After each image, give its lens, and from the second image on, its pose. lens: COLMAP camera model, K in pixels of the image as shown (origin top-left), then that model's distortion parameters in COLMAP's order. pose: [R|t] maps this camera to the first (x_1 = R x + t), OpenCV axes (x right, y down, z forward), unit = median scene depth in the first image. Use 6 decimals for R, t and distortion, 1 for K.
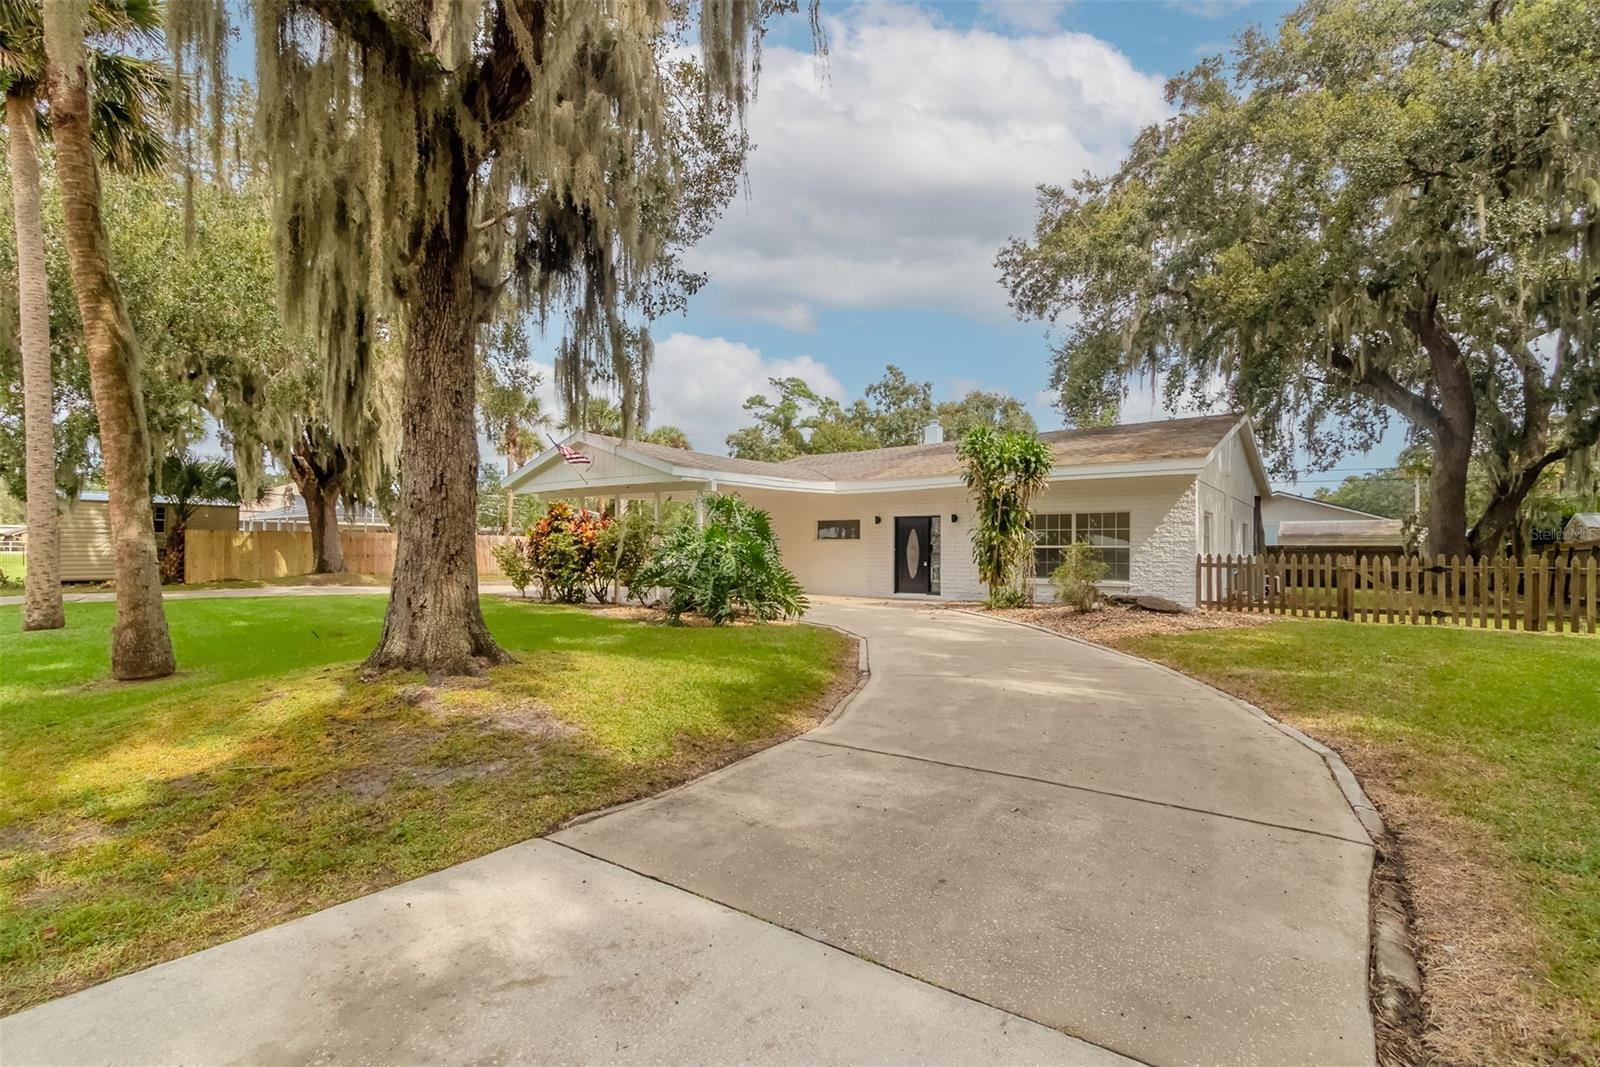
lens RADIAL K [[752.9, 0, 799.4], [0, 752.9, 534.3], [0, 0, 1]] dist [0.000375, -0.000967]
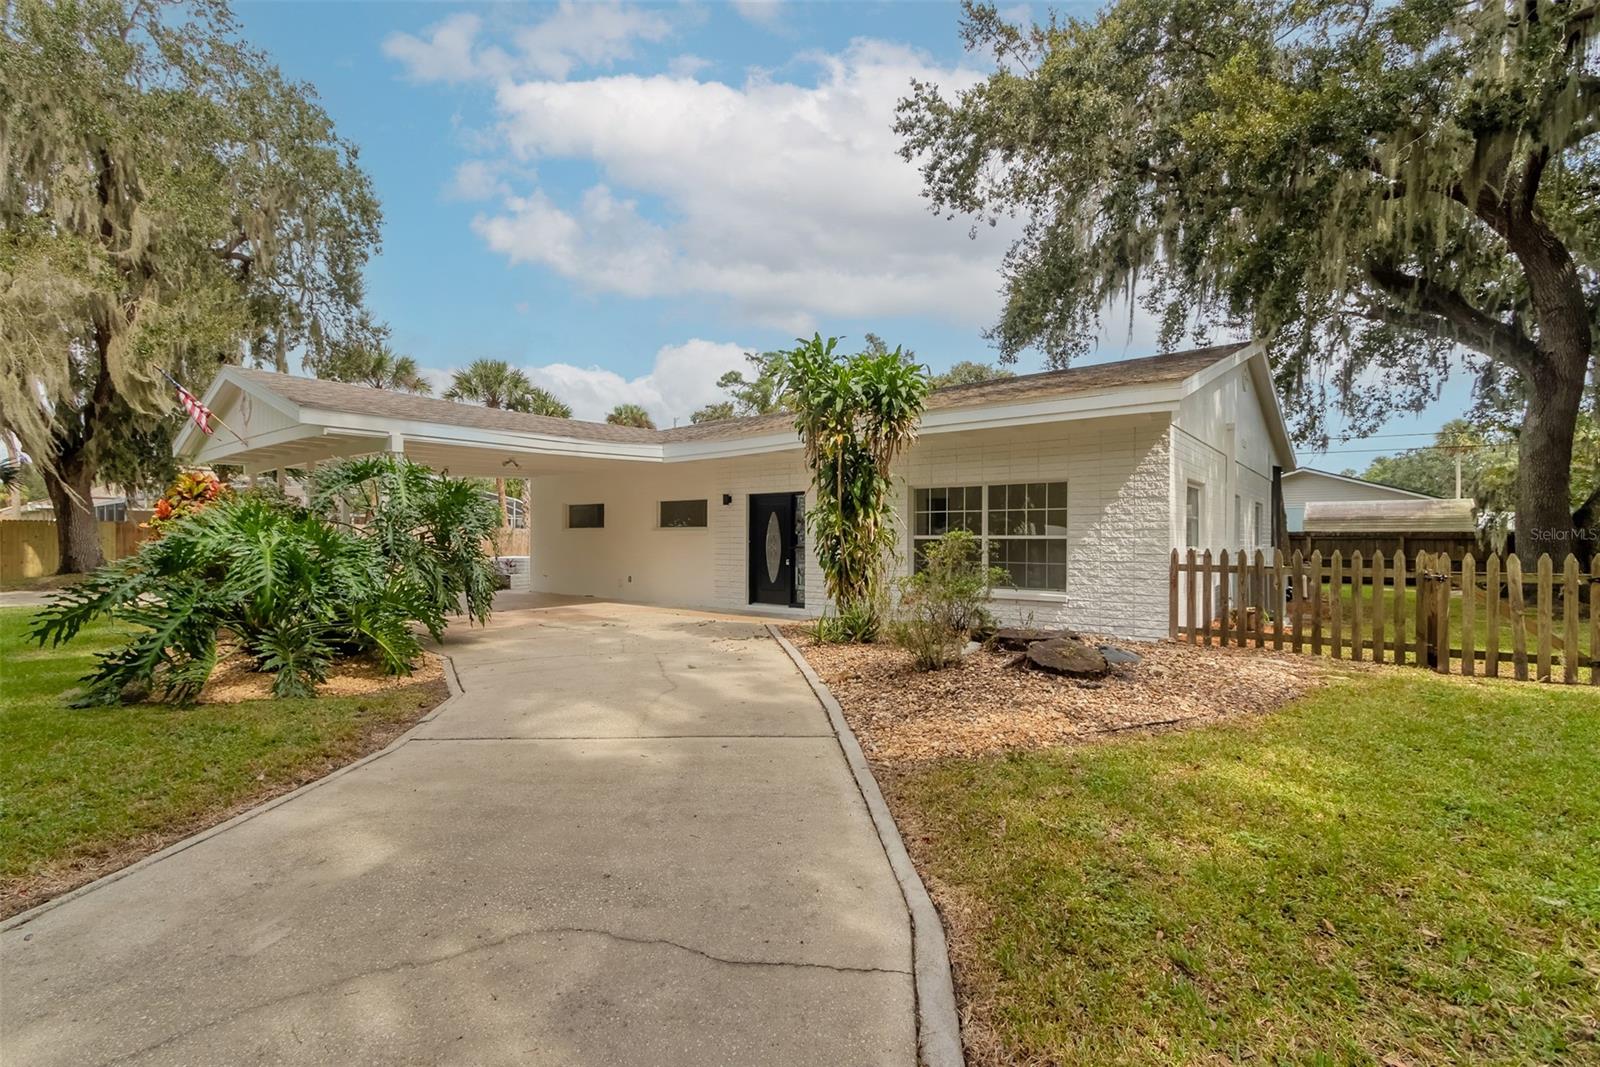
lens RADIAL K [[752.9, 0, 802.1], [0, 752.9, 537.6], [0, 0, 1]] dist [0.000375, -0.000967]
pose [[0.999820, -0.004651, -0.018387, 0.177596], [0.005036, 0.999768, 0.020958, 0.002003], [0.018286, -0.021047, 0.999611, 0.286339]]
